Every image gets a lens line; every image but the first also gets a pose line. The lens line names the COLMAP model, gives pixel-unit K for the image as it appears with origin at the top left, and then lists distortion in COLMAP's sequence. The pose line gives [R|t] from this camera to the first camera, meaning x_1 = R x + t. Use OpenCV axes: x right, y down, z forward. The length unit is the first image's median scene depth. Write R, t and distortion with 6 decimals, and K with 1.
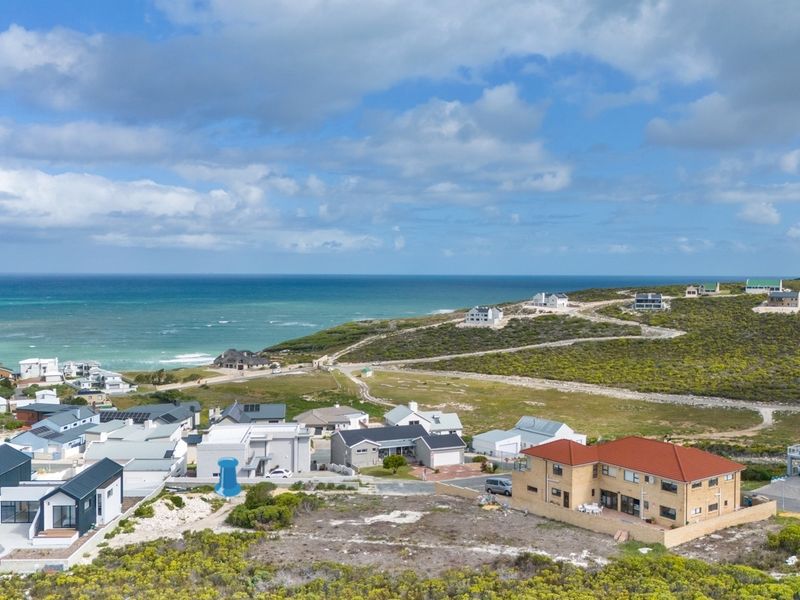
lens RADIAL K [[810.2, 0, 400.0], [0, 810.2, 300.0], [0, 0, 1]] dist [0.166002, -0.420807]
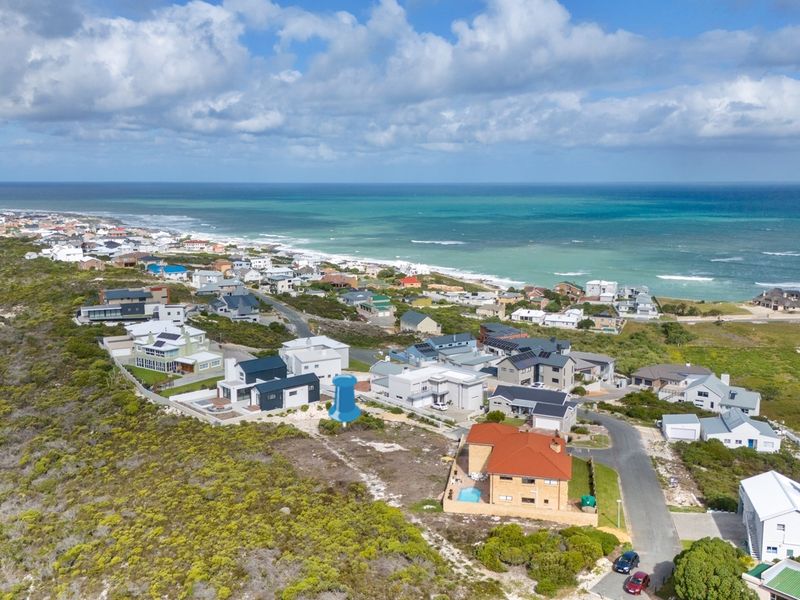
lens RADIAL K [[774.1, 0, 400.0], [0, 774.1, 300.0], [0, 0, 1]] dist [0.123286, -0.226027]
pose [[0.665380, 0.110756, -0.738243, 0.246513], [-0.025207, 0.991702, 0.126062, -0.043706], [0.746079, -0.065270, 0.662650, 0.020572]]
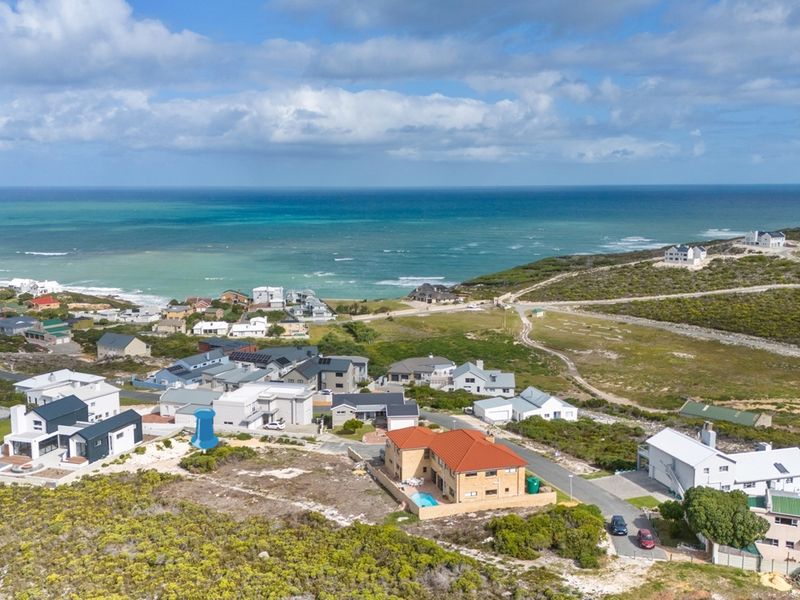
lens RADIAL K [[810.2, 0, 400.0], [0, 810.2, 300.0], [0, 0, 1]] dist [0.166002, -0.420807]
pose [[0.944090, 0.039563, -0.327305, 0.147605], [-0.004864, 0.994337, 0.106161, -0.041421], [0.329651, -0.098633, 0.938936, -0.049948]]
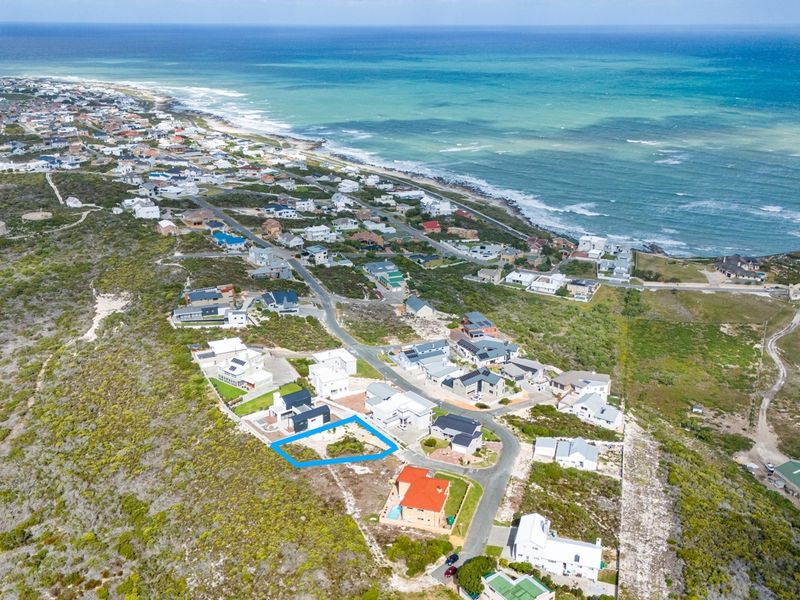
lens RADIAL K [[774.1, 0, 400.0], [0, 774.1, 300.0], [0, 0, 1]] dist [0.123286, -0.226027]
pose [[0.614297, 0.256913, -0.746080, 0.444258], [-0.032356, 0.952918, 0.301496, -0.252616], [0.788411, -0.161068, 0.593687, -0.084070]]
